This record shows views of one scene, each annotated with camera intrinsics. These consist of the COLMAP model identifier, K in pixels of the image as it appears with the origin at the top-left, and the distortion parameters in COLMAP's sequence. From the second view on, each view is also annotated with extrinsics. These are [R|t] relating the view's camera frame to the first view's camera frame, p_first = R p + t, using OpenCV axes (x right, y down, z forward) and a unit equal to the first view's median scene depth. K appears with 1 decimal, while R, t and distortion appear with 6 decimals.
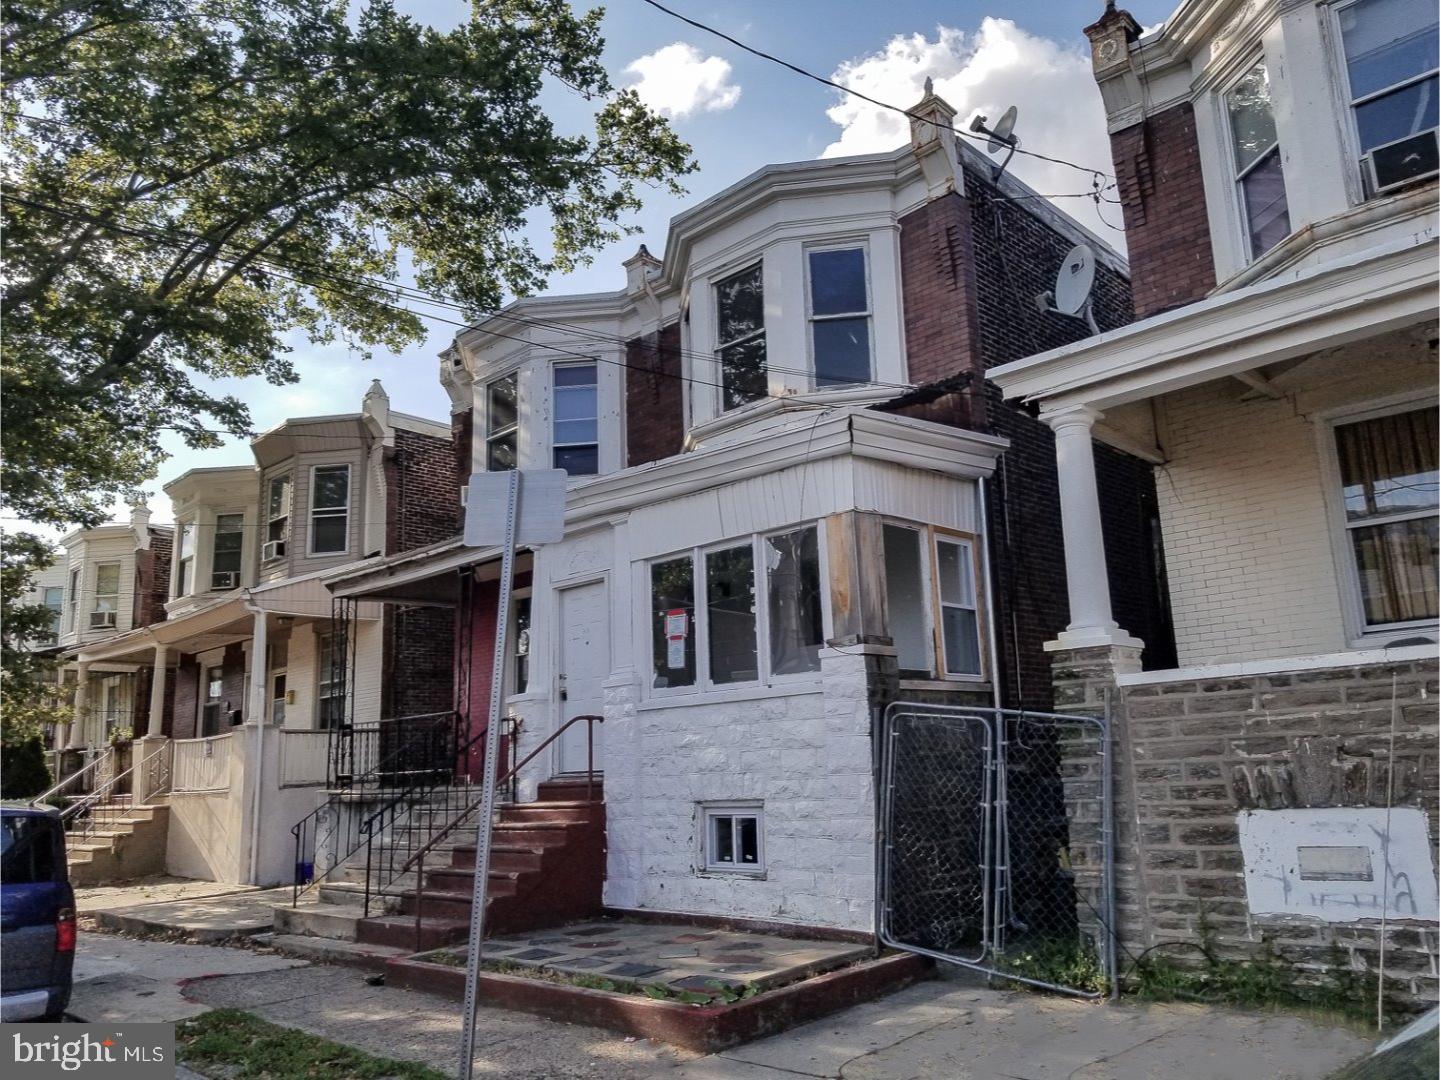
lens RADIAL K [[1108.5, 0, 720.5], [0, 1108.5, 540.5], [0, 0, 1]] dist [0.052948, -0.012007]
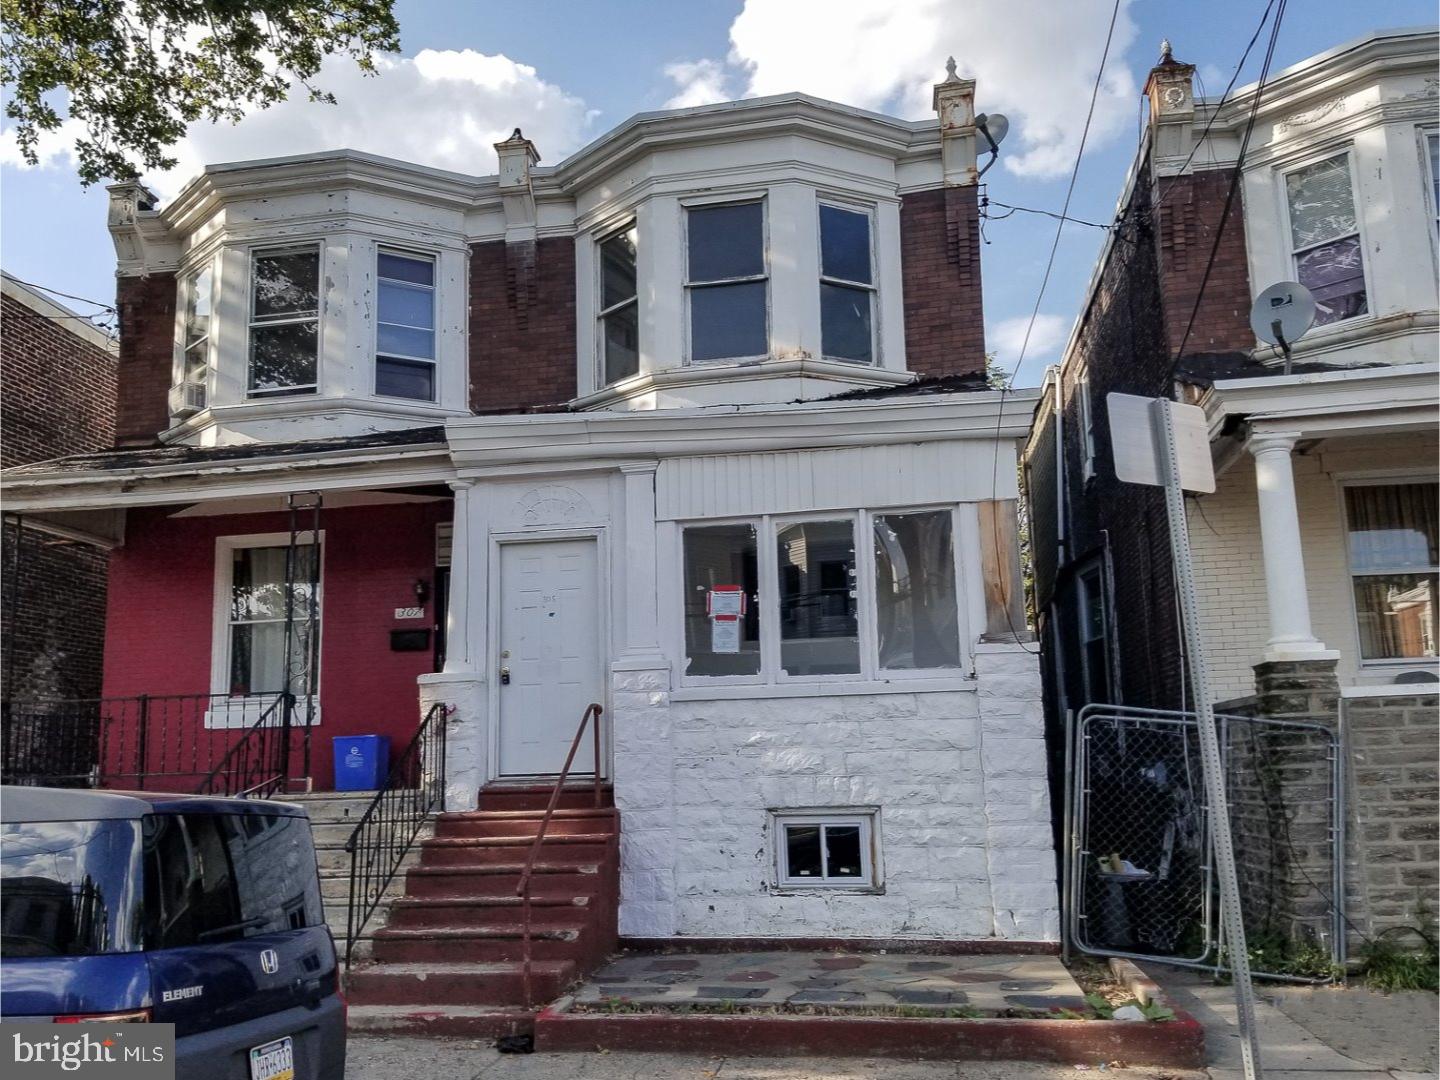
lens RADIAL K [[1232.1, 0, 698.0], [0, 1232.1, 581.0], [0, 0, 1]] dist [0.033826, -0.024813]
pose [[0.839098, 0.107682, 0.533215, -0.611154], [-0.119959, 0.992710, -0.011702, 0.080055], [-0.530588, -0.054145, 0.845899, 0.239755]]
